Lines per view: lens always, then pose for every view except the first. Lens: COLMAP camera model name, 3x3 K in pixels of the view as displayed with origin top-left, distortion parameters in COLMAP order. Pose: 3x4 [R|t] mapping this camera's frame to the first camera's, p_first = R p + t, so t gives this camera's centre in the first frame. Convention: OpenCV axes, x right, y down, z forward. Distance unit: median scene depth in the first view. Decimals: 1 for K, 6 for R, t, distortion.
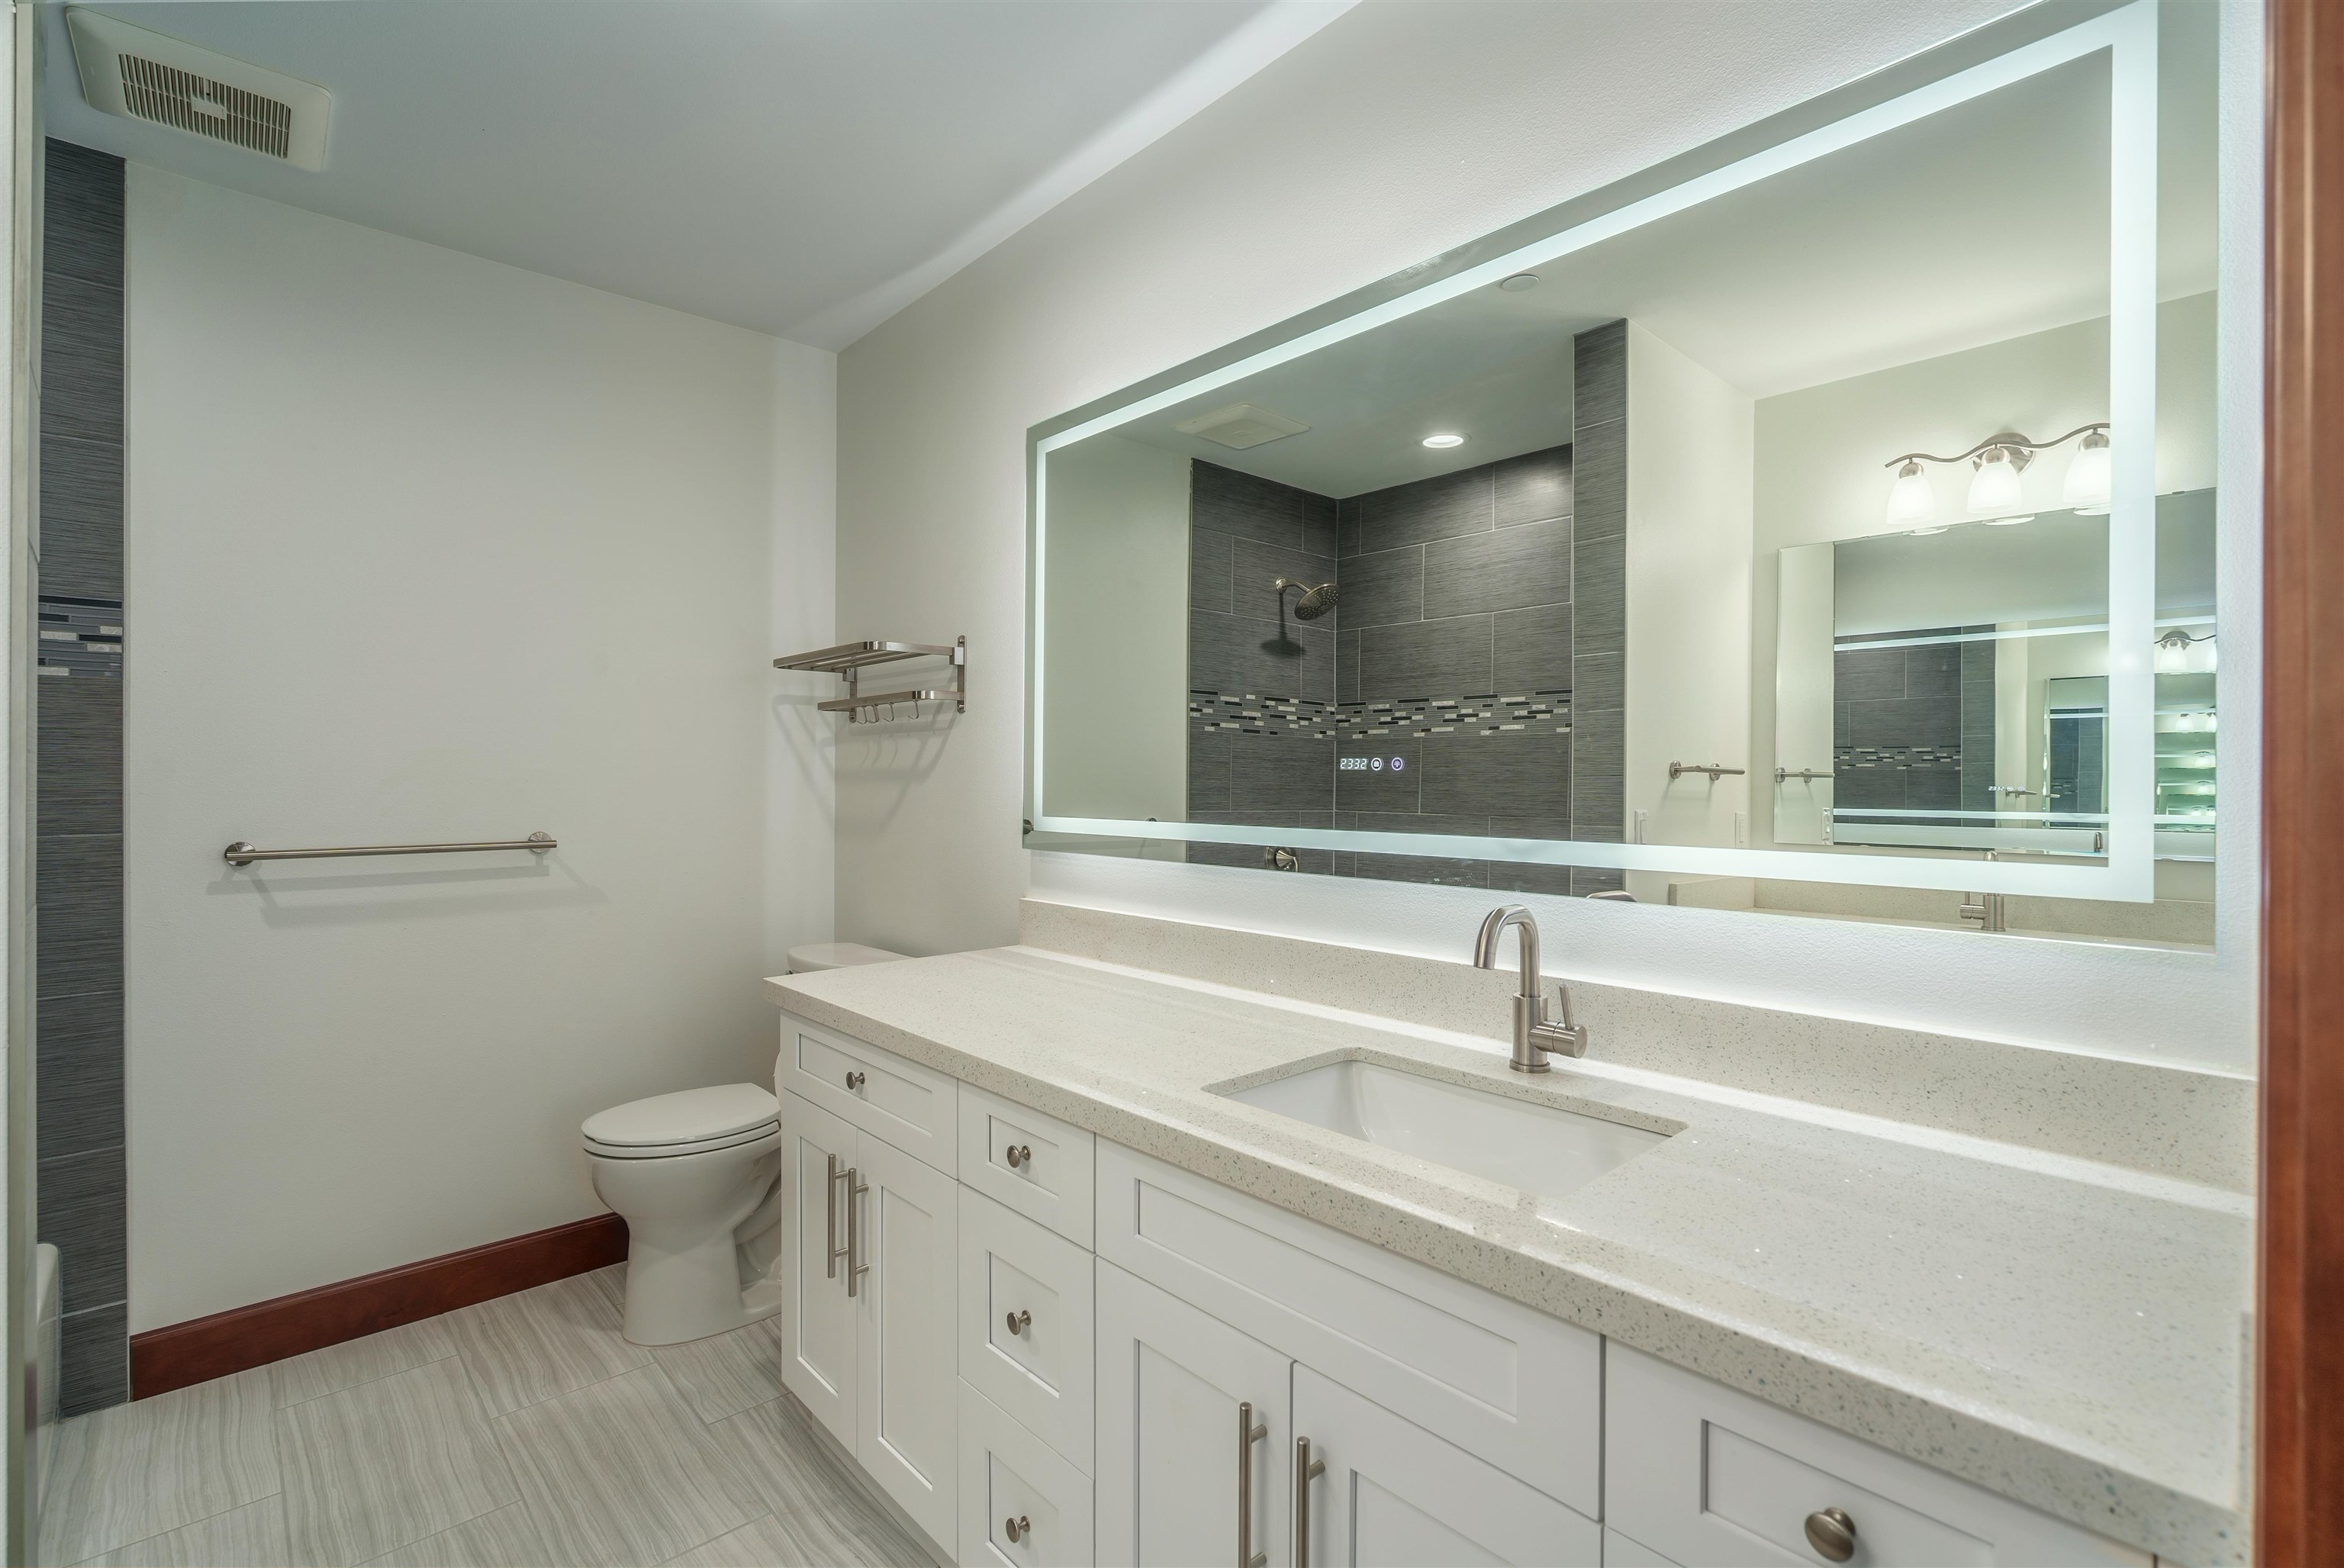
lens RADIAL K [[1073.7, 0, 1171.6], [0, 1073.7, 777.3], [0, 0, 1]] dist [-0.007198, 0.001201]
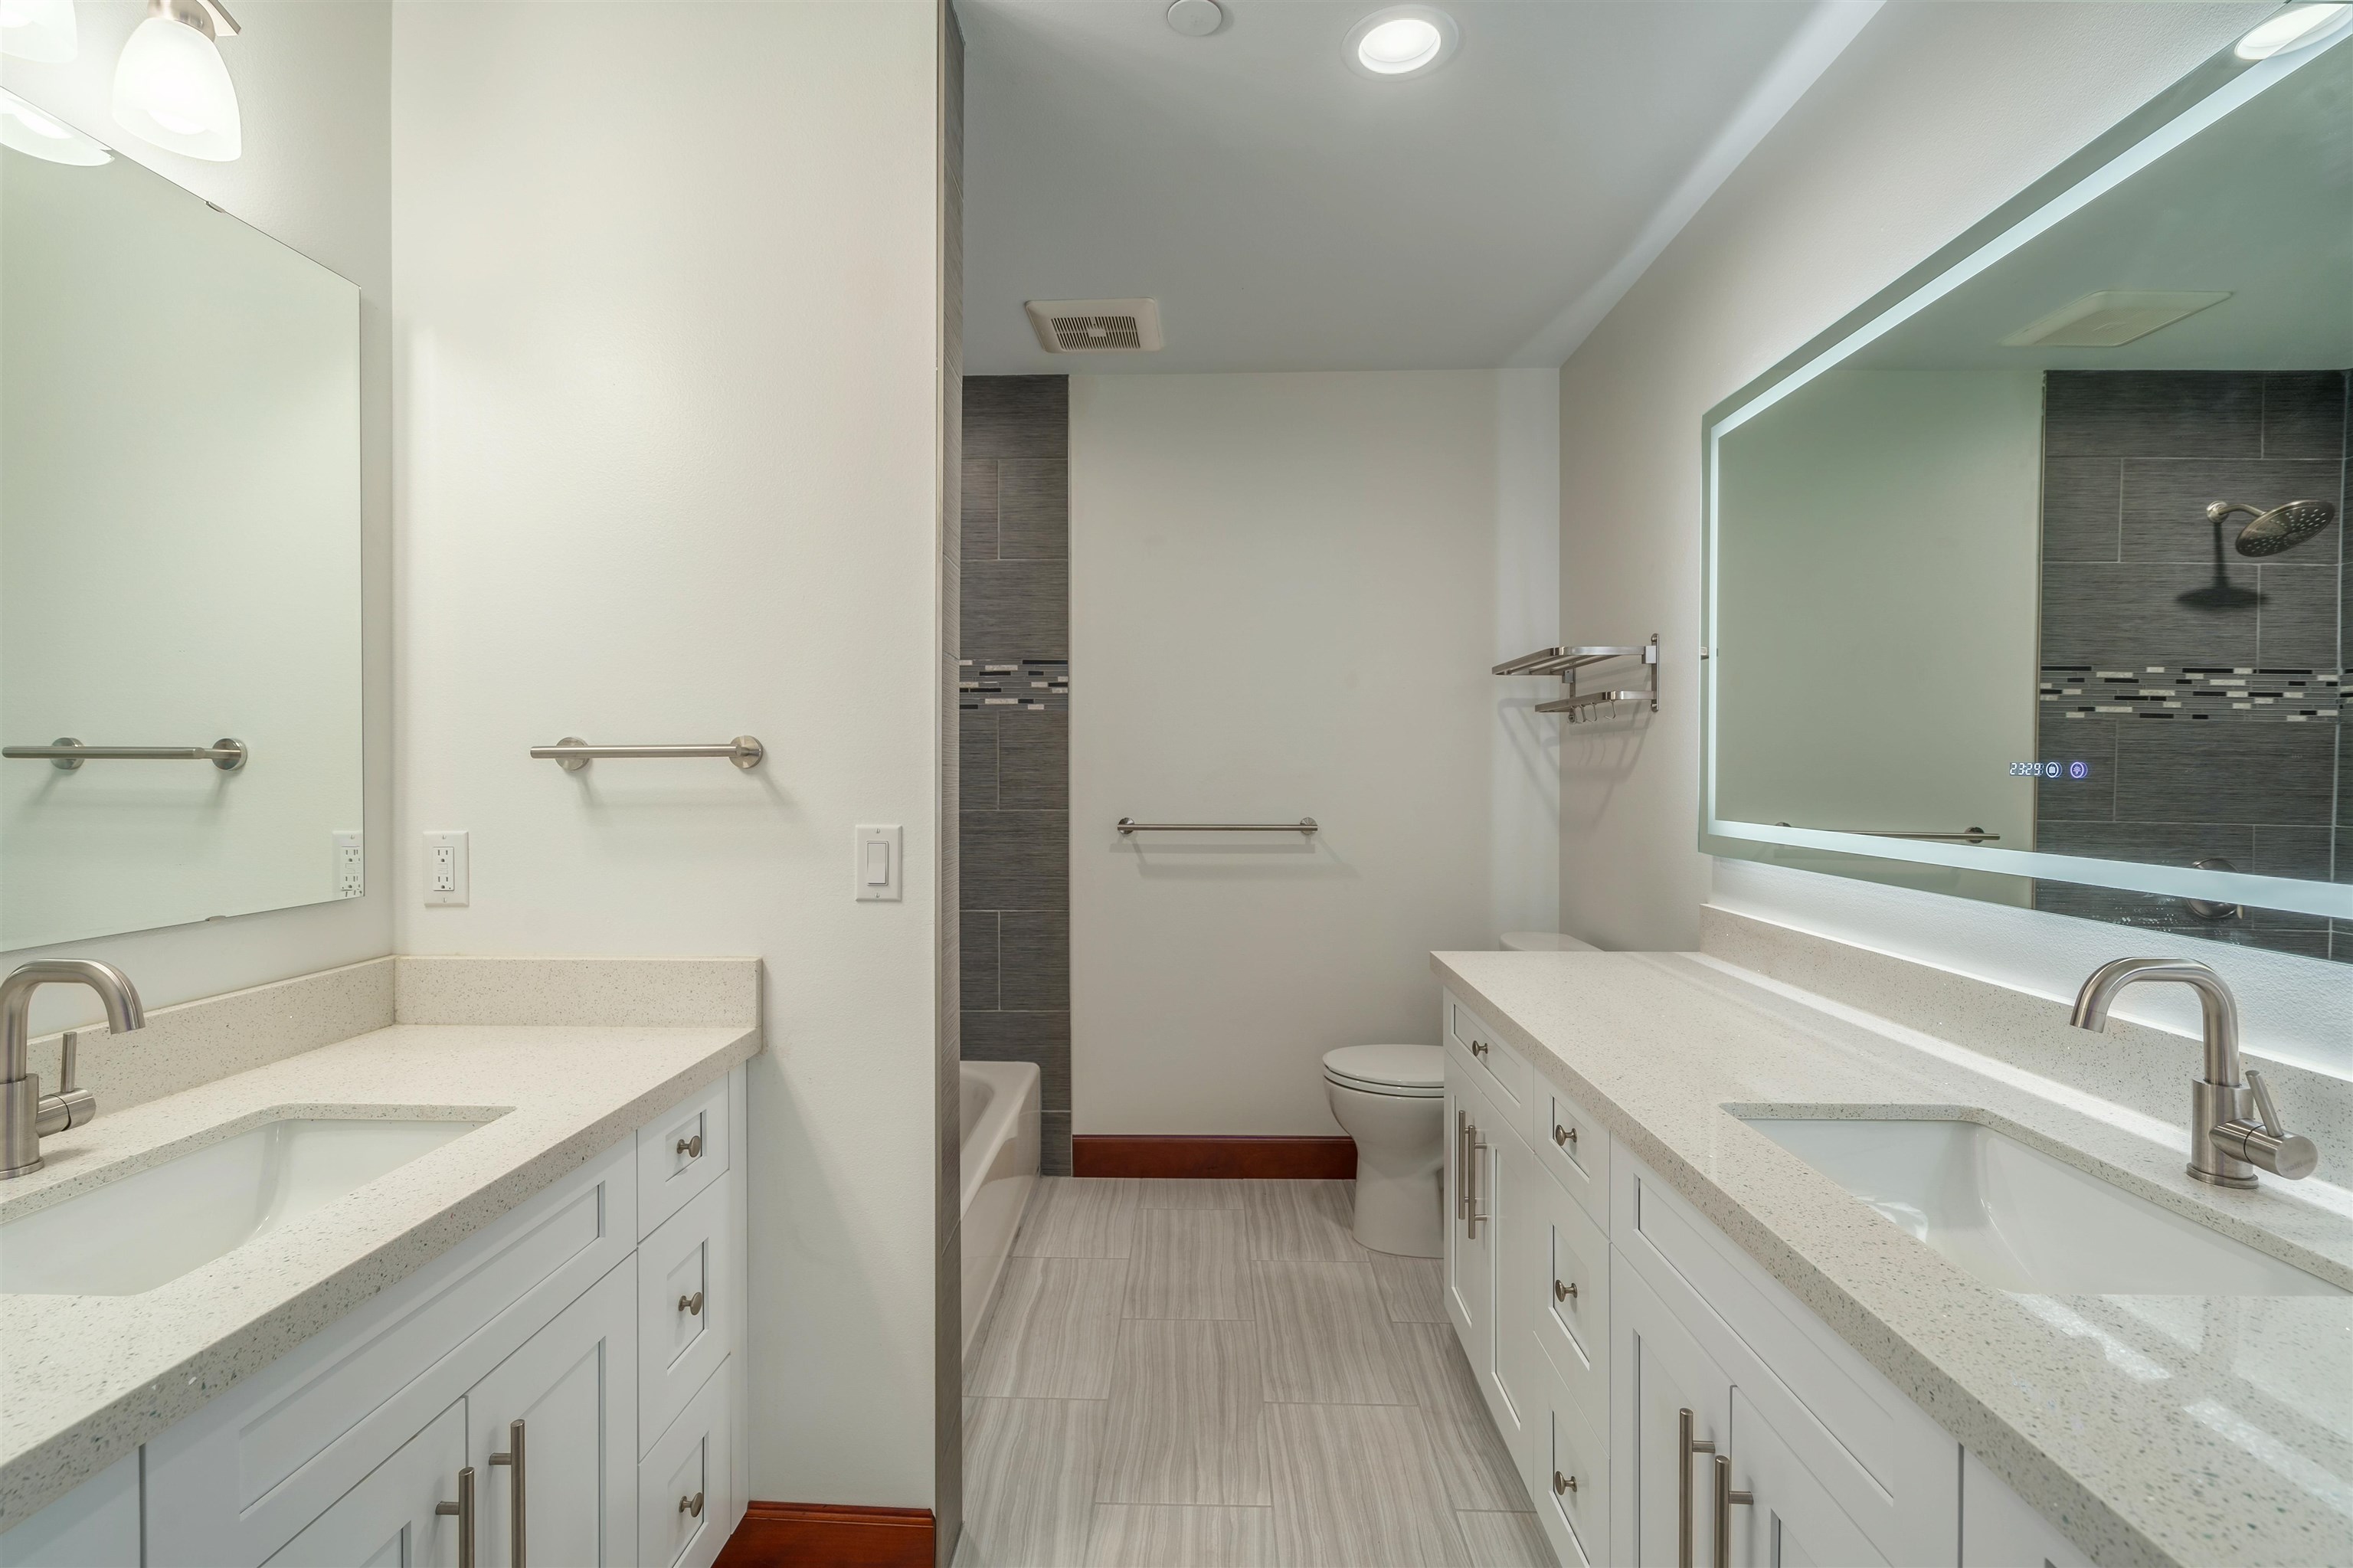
lens RADIAL K [[1077.8, 0, 1159.2], [0, 1077.8, 778.2], [0, 0, 1]] dist [-0.007198, 0.001201]
pose [[0.717801, 0.009339, -0.696186, 0.204221], [-0.003637, 0.999947, 0.009664, -0.008536], [0.696239, -0.004404, 0.717797, -0.033822]]
